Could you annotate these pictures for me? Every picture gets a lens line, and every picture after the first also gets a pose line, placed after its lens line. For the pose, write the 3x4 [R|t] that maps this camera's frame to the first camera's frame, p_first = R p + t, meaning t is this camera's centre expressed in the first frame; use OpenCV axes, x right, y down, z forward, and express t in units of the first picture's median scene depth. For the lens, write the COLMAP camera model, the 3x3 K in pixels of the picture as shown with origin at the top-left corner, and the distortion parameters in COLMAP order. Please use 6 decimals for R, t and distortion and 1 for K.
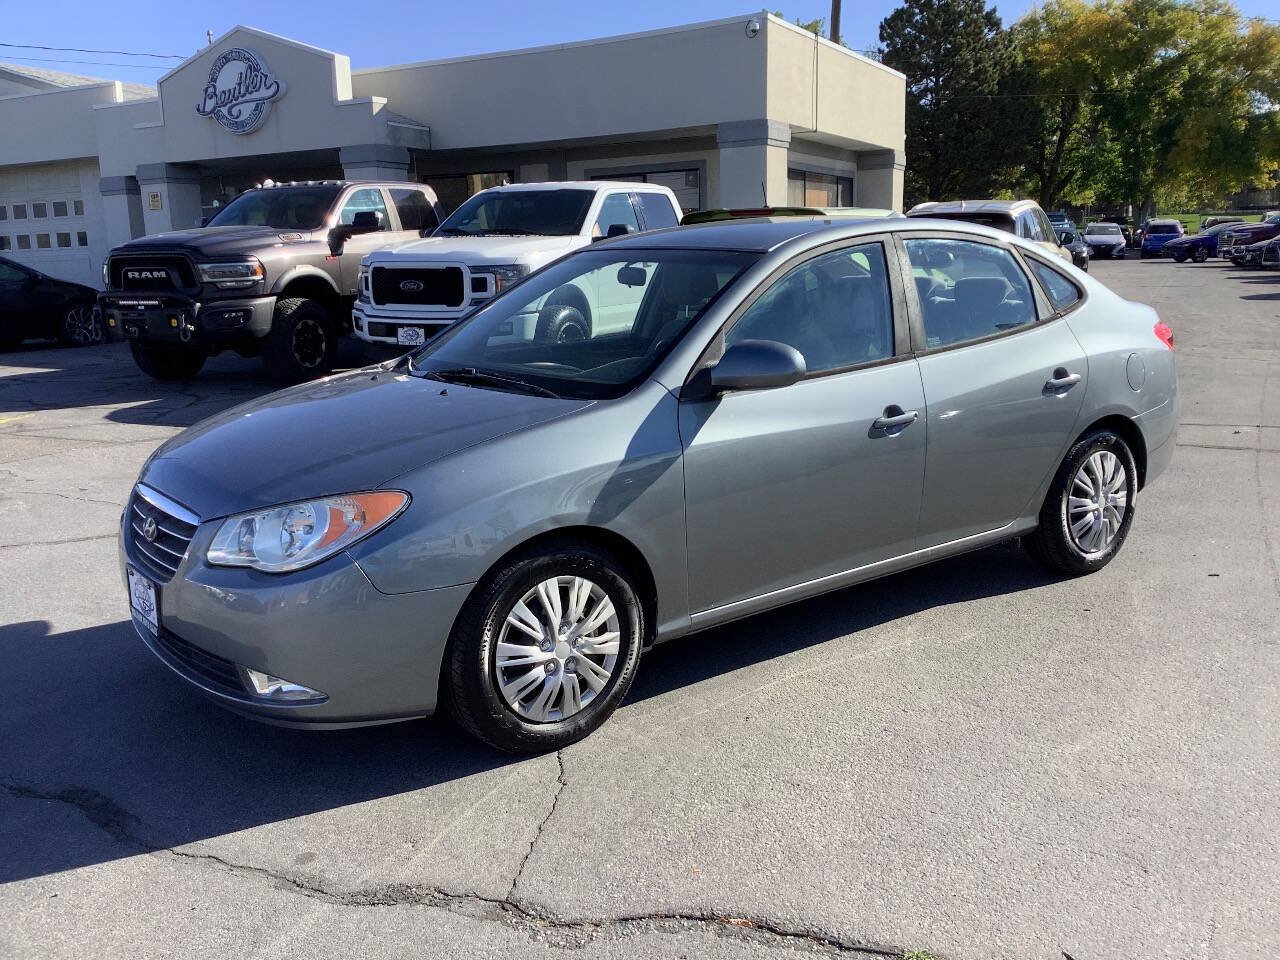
lens RADIAL K [[1131.1, 0, 635.8], [0, 1131.1, 490.7], [0, 0, 1]] dist [0.122755, -0.211290]
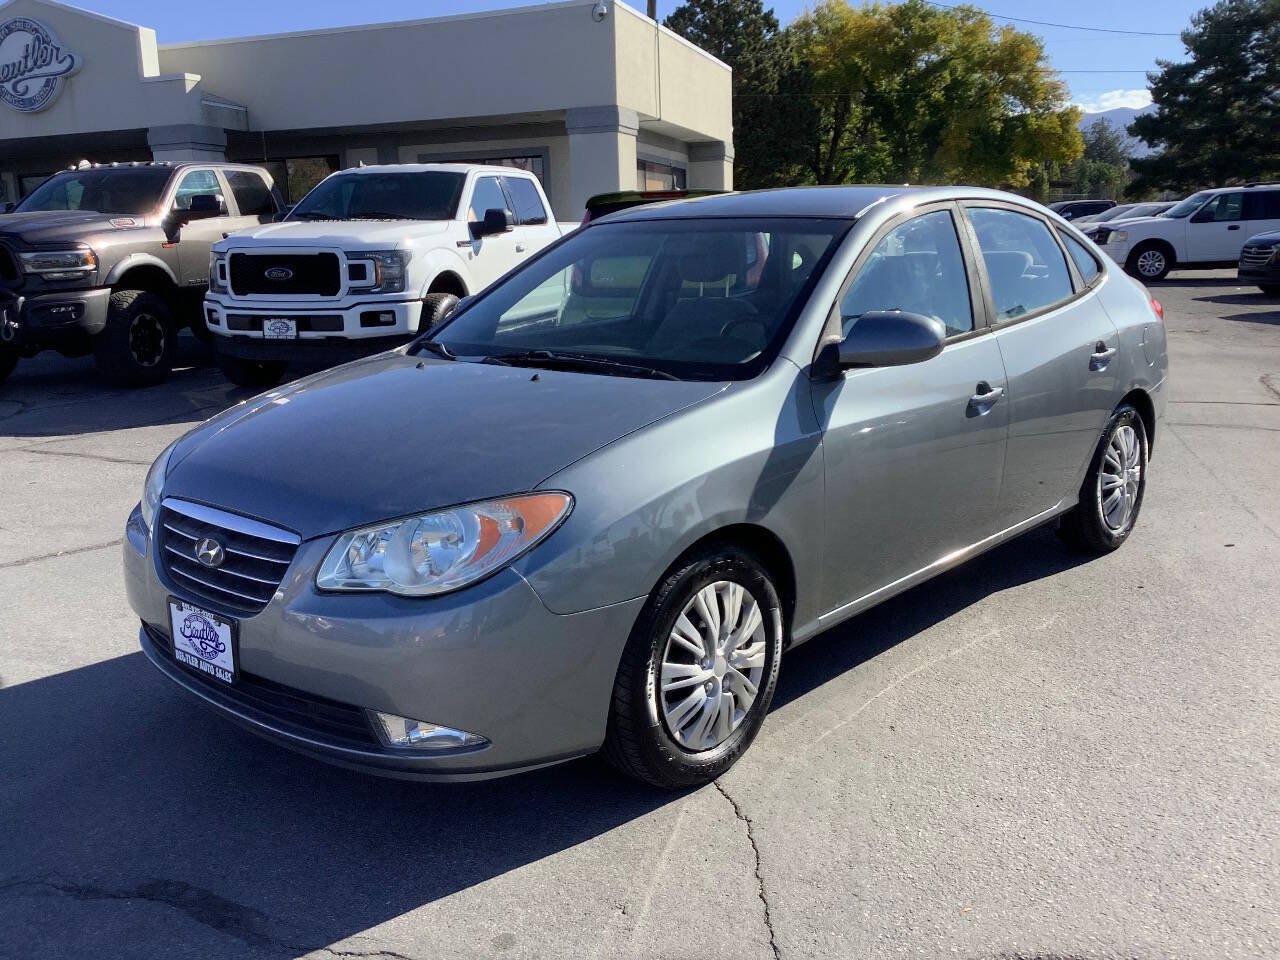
lens RADIAL K [[1140.0, 0, 634.4], [0, 1140.0, 484.5], [0, 0, 1]] dist [0.118044, -0.216383]
pose [[0.983182, -0.040061, 0.178183, -0.089801], [0.040563, 0.999177, 0.000827, -0.001027], [-0.178069, 0.006415, 0.983997, 0.045651]]
